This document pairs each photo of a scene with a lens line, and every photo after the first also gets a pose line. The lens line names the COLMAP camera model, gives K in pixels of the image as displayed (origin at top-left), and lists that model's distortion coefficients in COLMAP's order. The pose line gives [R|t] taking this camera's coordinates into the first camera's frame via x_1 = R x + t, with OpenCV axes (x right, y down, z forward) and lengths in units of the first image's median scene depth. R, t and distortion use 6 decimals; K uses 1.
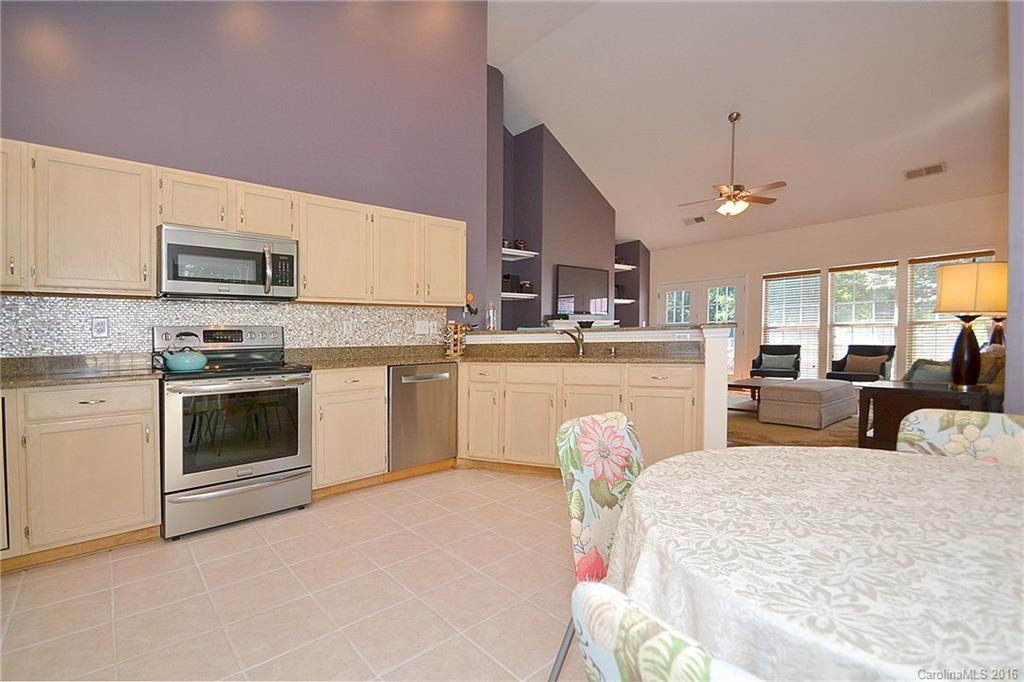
lens RADIAL K [[447.3, 0, 485.0], [0, 447.3, 358.8], [0, 0, 1]] dist [-0.015887, -0.001450]
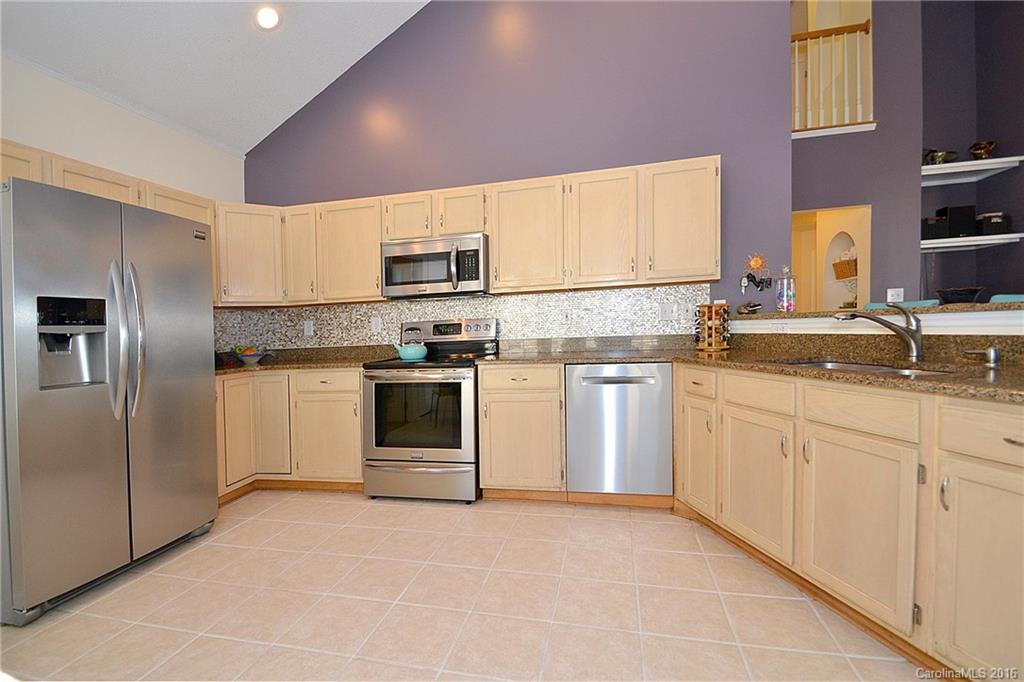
lens RADIAL K [[447.3, 0, 509.4], [0, 447.3, 337.4], [0, 0, 1]] dist [-0.015887, -0.001450]
pose [[0.597667, 0.013663, -0.801628, 0.237674], [-0.008107, 0.999907, 0.010998, -0.025635], [0.801704, -0.000075, 0.597722, 0.258996]]
